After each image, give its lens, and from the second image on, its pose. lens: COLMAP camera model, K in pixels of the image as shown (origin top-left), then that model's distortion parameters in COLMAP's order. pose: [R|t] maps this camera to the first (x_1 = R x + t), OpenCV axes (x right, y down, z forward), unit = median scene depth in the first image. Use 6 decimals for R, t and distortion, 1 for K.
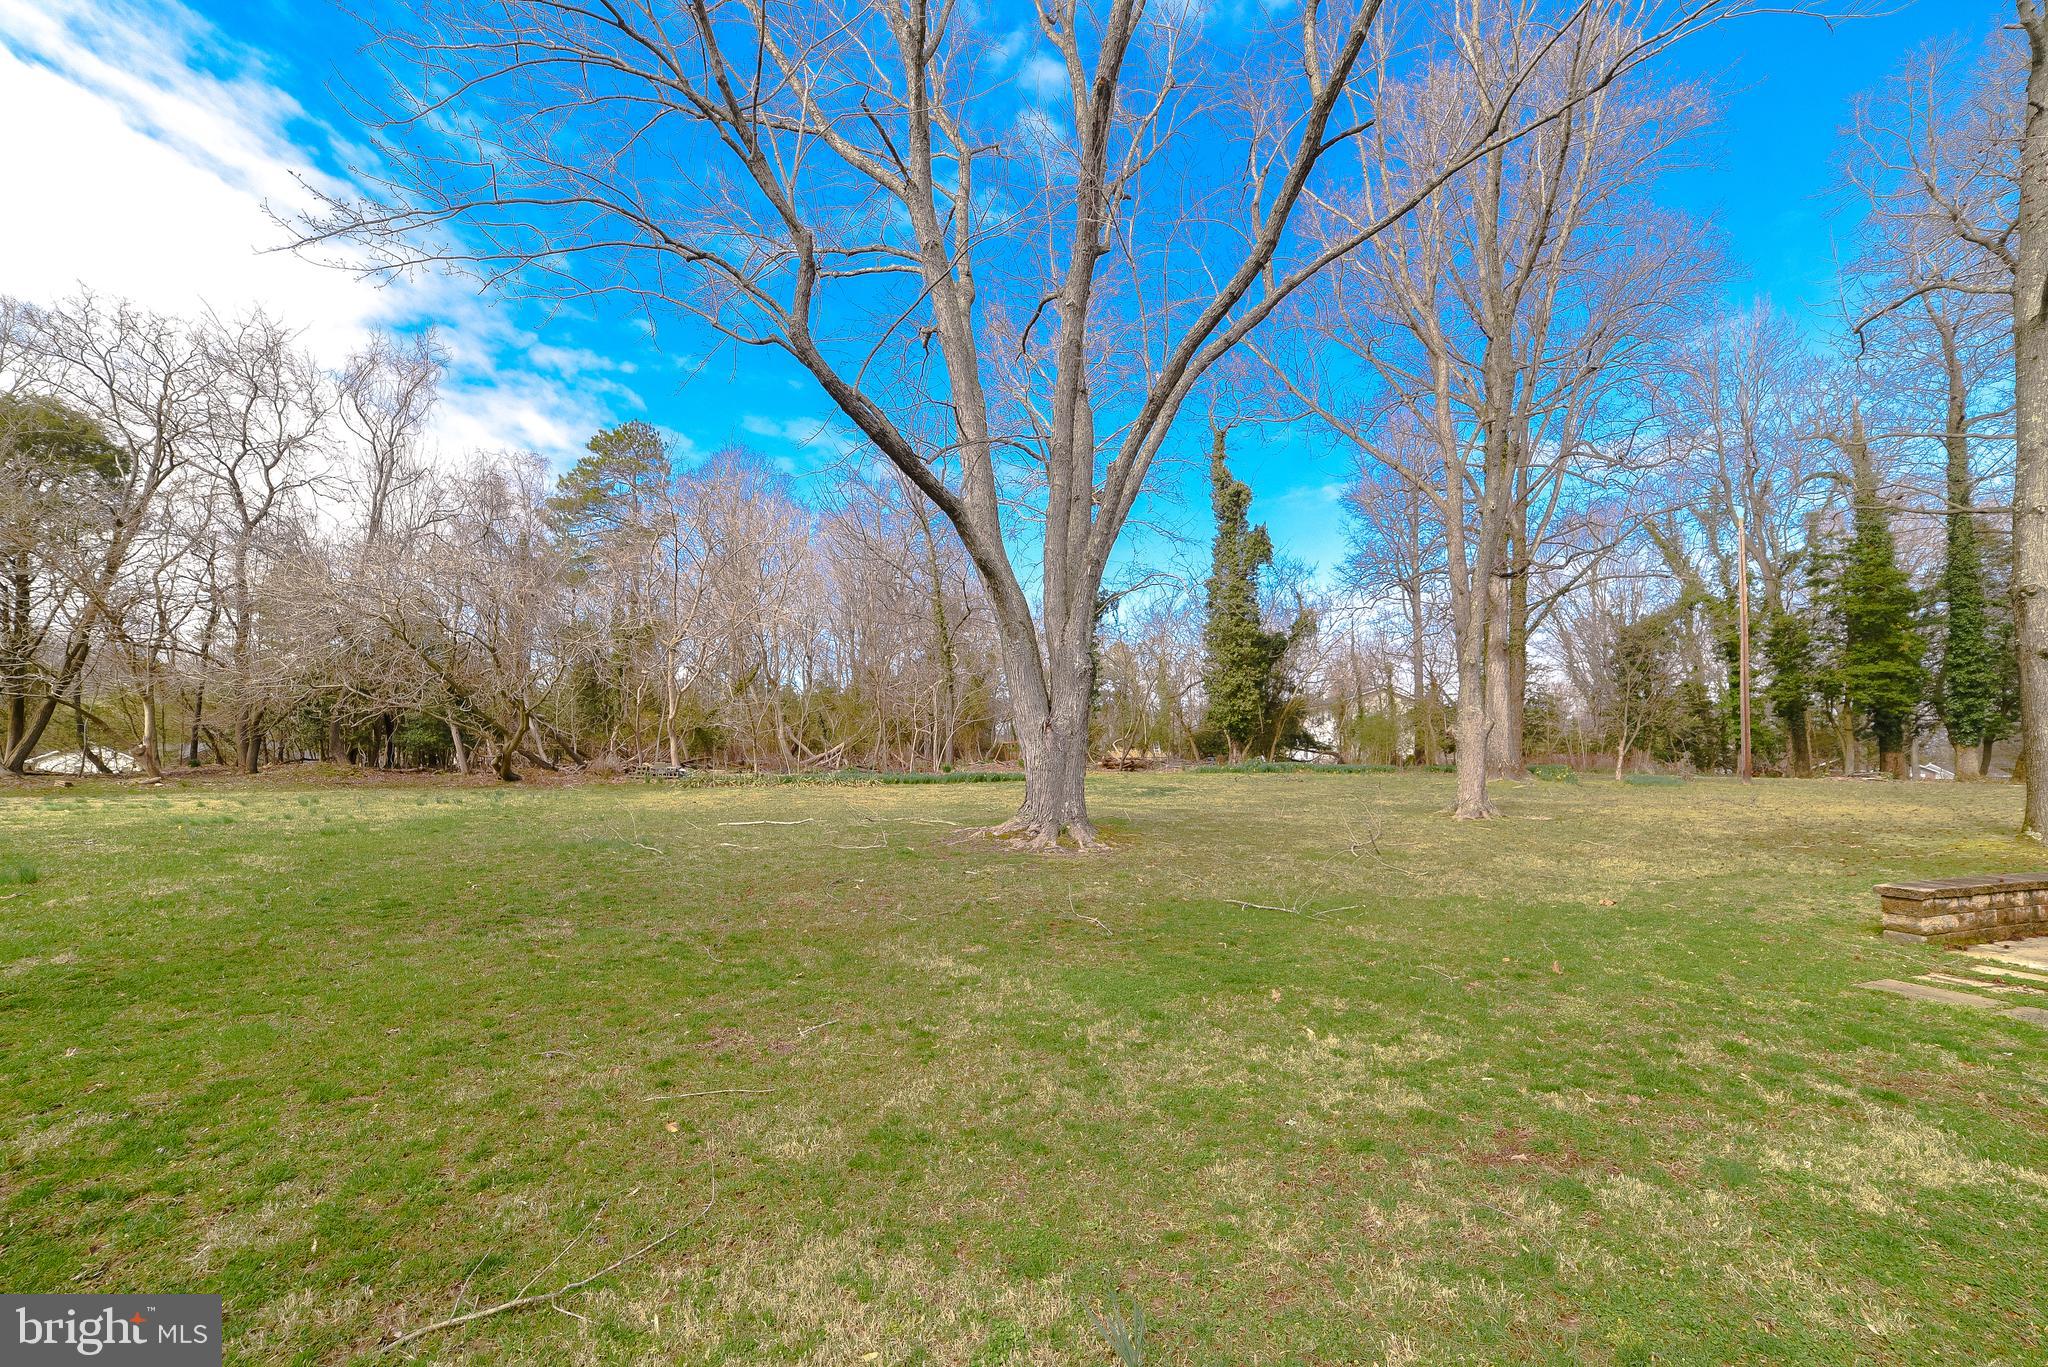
lens RADIAL K [[855.2, 0, 977.3], [0, 855.2, 700.7], [0, 0, 1]] dist [-0.089694, 0.030242]
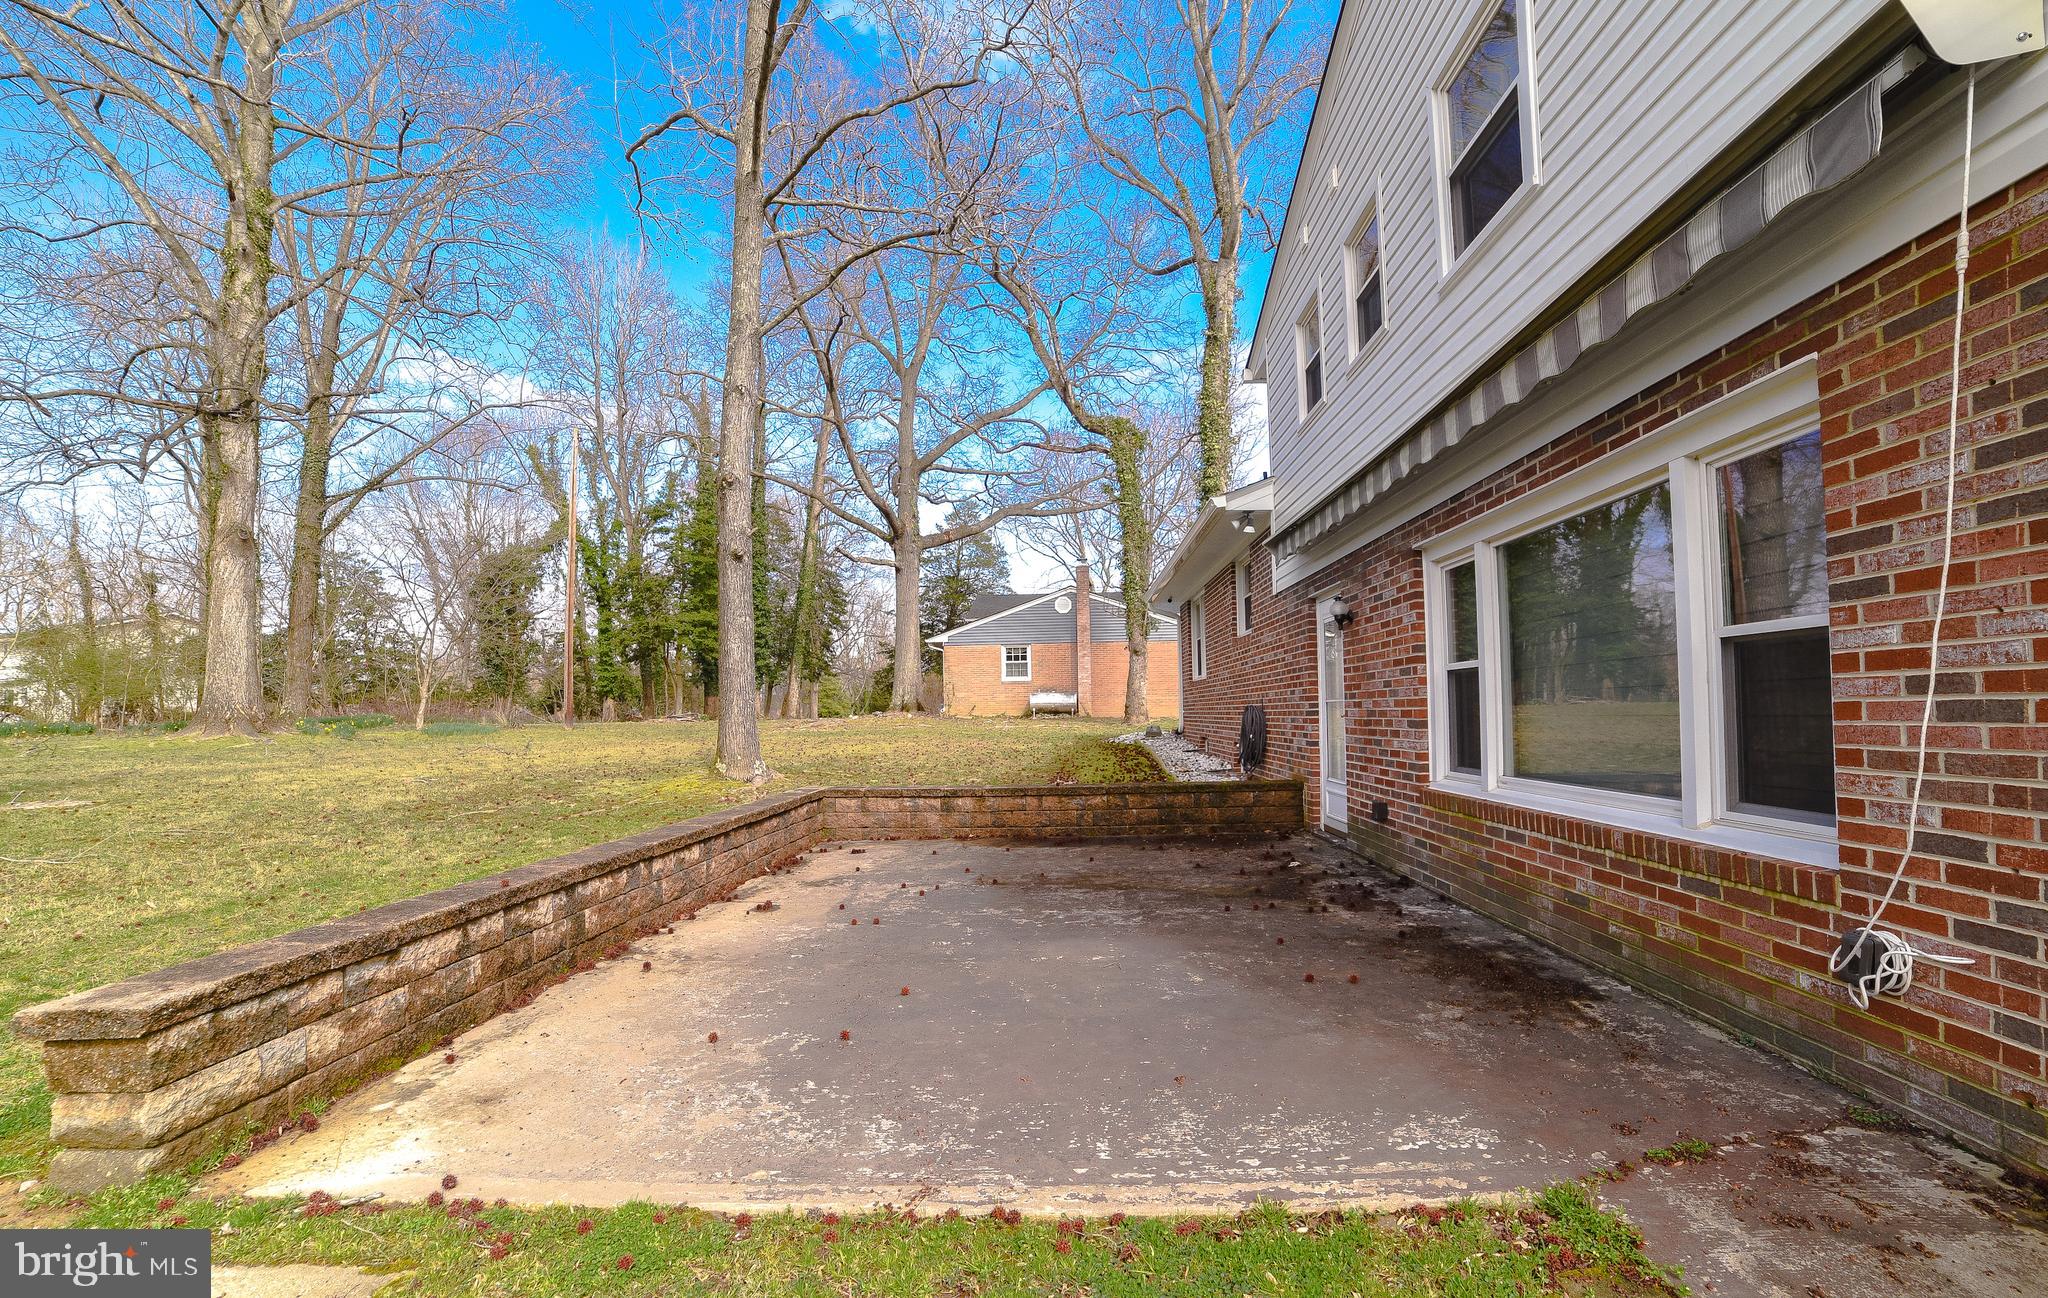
lens RADIAL K [[865.0, 0, 1063.1], [0, 865.0, 689.8], [0, 0, 1]] dist [-0.084603, 0.028429]
pose [[0.360963, 0.002084, 0.932578, 0.227170], [-0.038574, 0.999175, 0.012697, 0.022518], [-0.931782, -0.040557, 0.360745, 0.126621]]
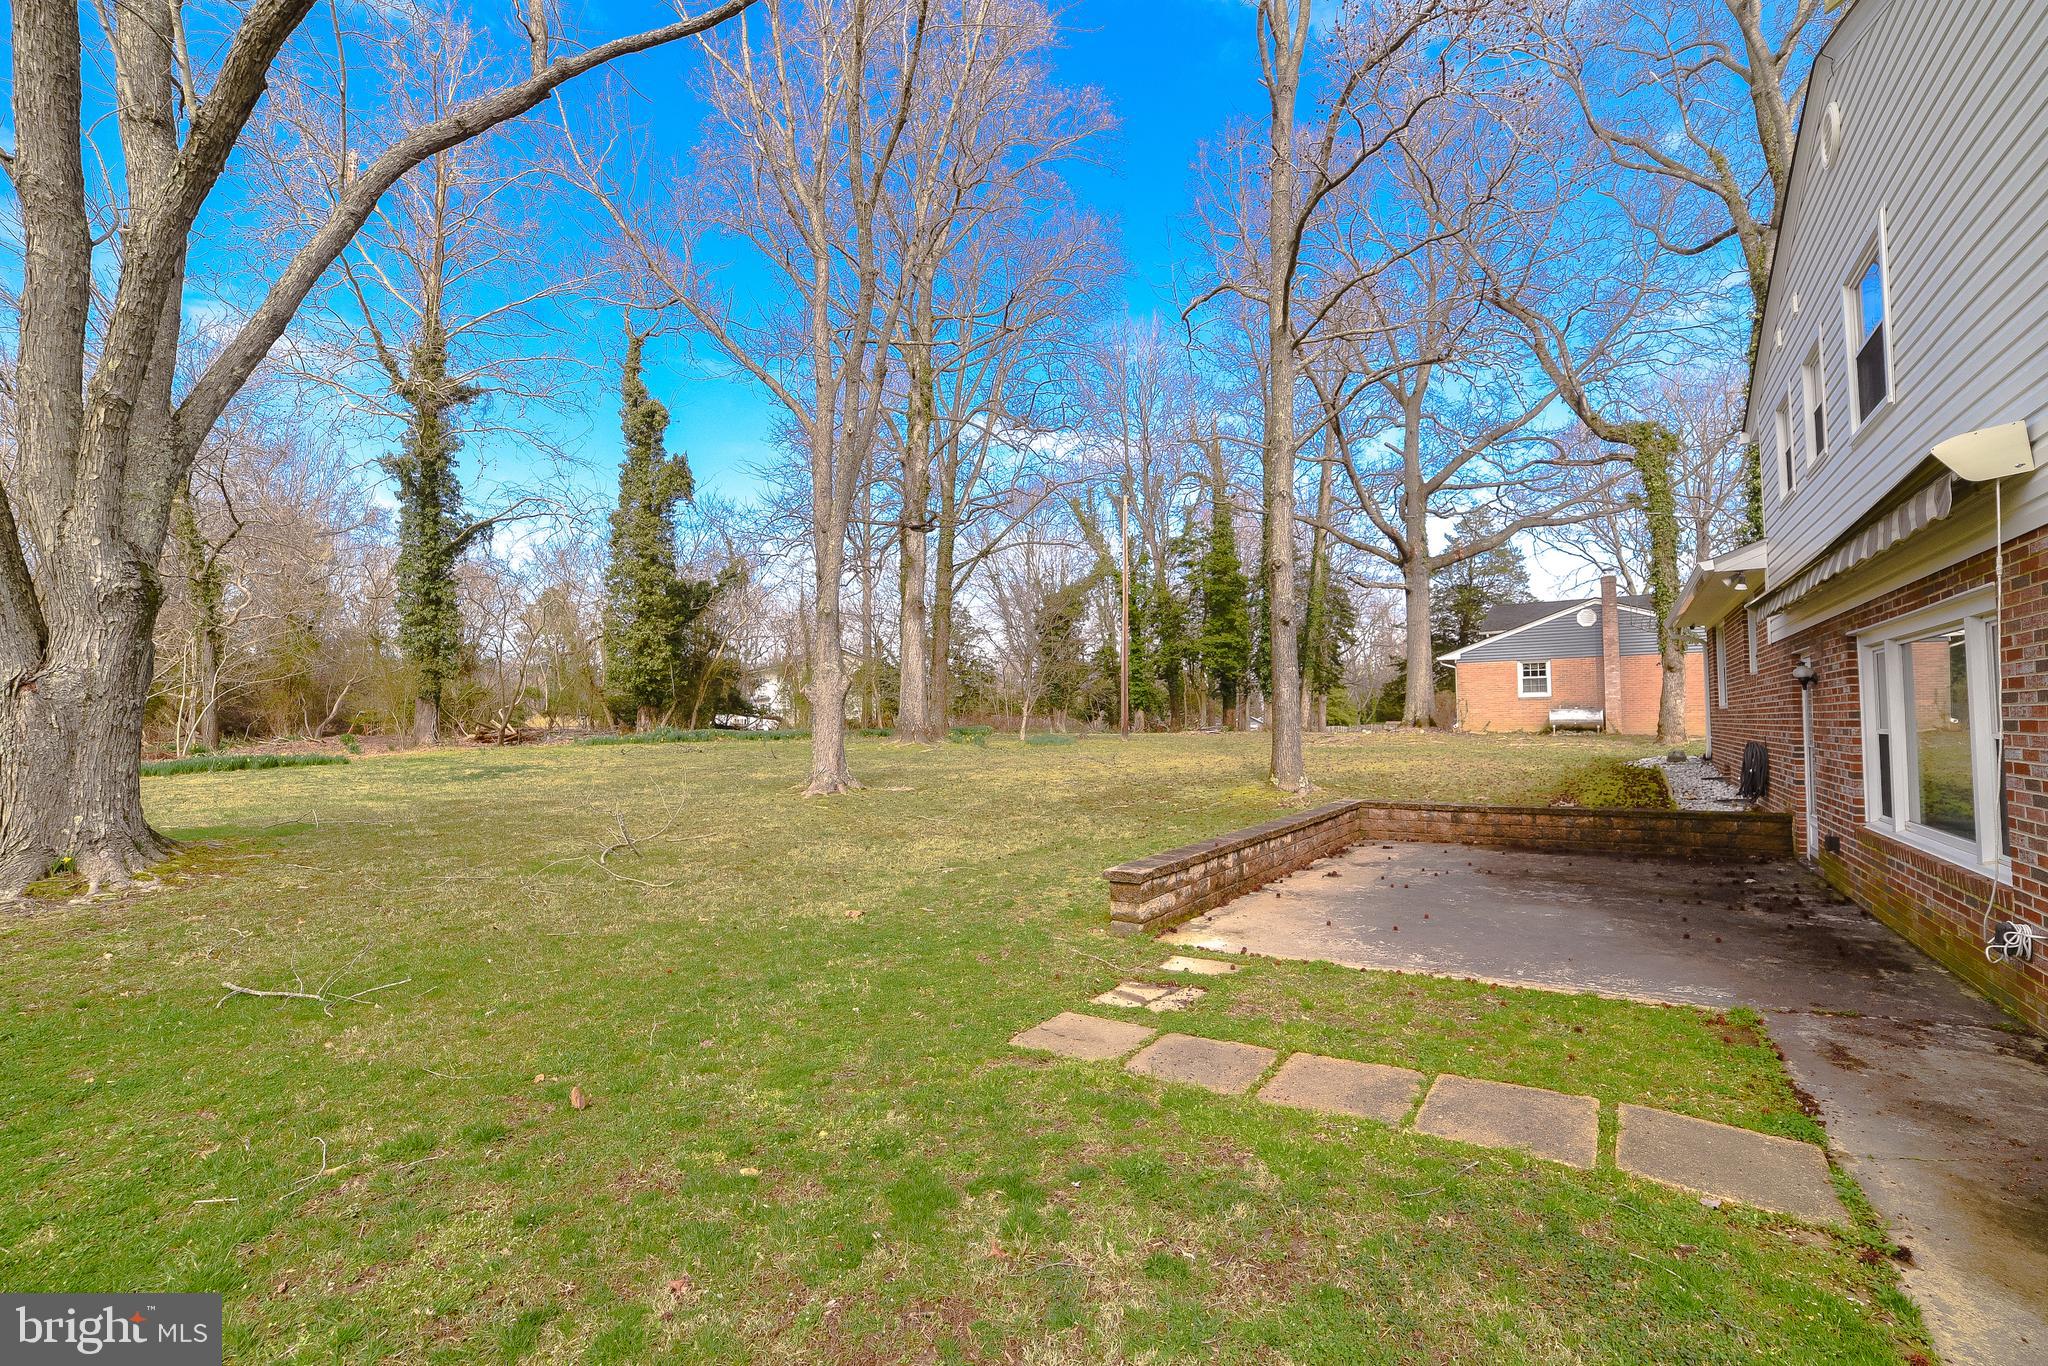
lens RADIAL K [[889.5, 0, 1018.6], [0, 889.5, 698.5], [0, 0, 1]] dist [-0.095751, 0.037546]
pose [[0.827694, -0.010943, 0.561073, 0.121611], [-0.011026, 0.999300, 0.035756, 0.004412], [-0.561071, -0.035782, 0.826994, 0.066278]]
